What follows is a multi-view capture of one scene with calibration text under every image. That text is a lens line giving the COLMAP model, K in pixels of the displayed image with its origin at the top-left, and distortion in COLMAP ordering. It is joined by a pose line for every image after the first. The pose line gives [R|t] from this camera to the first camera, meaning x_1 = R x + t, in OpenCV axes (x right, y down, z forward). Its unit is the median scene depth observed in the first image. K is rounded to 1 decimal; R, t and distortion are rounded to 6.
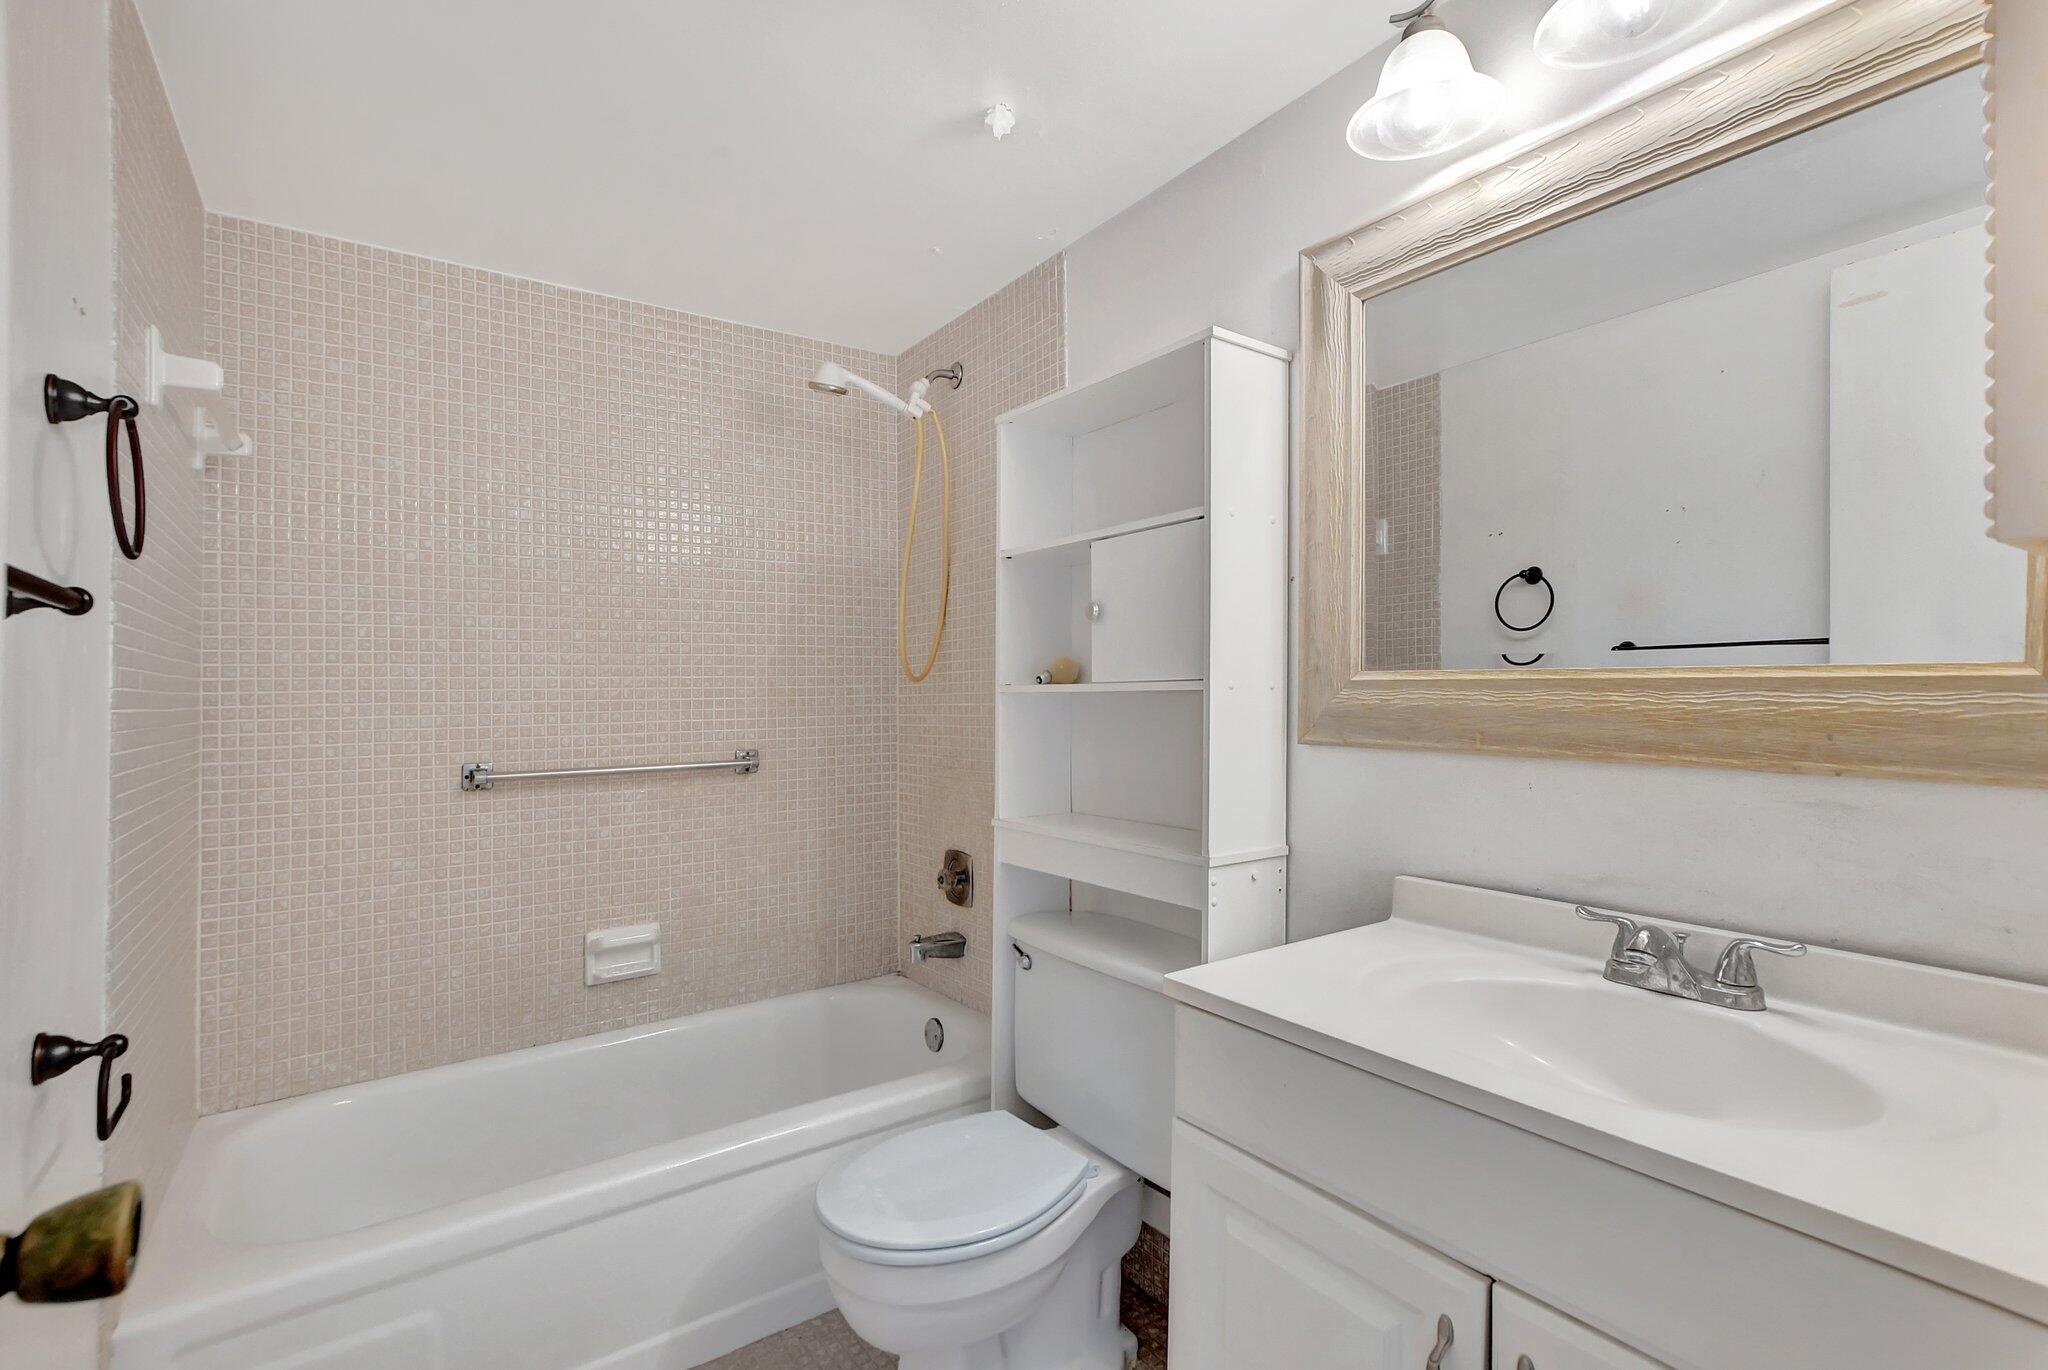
lens RADIAL K [[947.1, 0, 1024.0], [0, 947.1, 685.0], [0, 0, 1]] dist [0.003256, -0.000042]
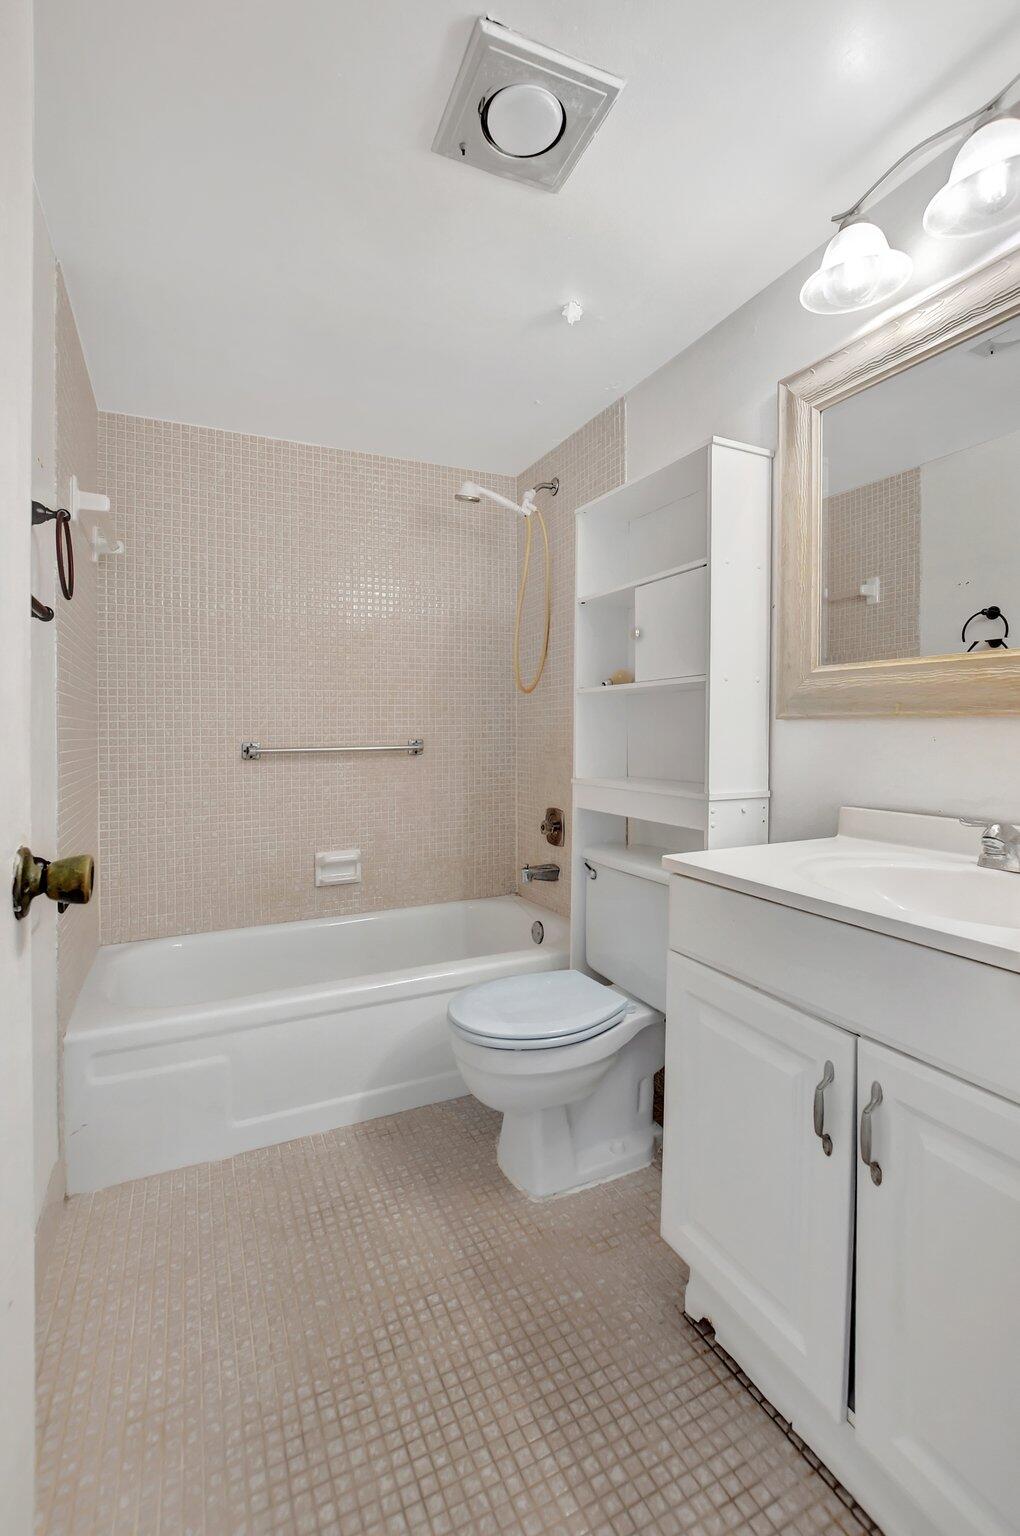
lens RADIAL K [[695.0, 0, 515.1], [0, 695.0, 713.5], [0, 0, 1]] dist [-0.008015, 0.000844]
pose [[0.986331, -0.005279, -0.164689, 0.056708], [0.002706, 0.999871, -0.015846, 0.054271], [0.164752, 0.015184, 0.986218, -0.084122]]
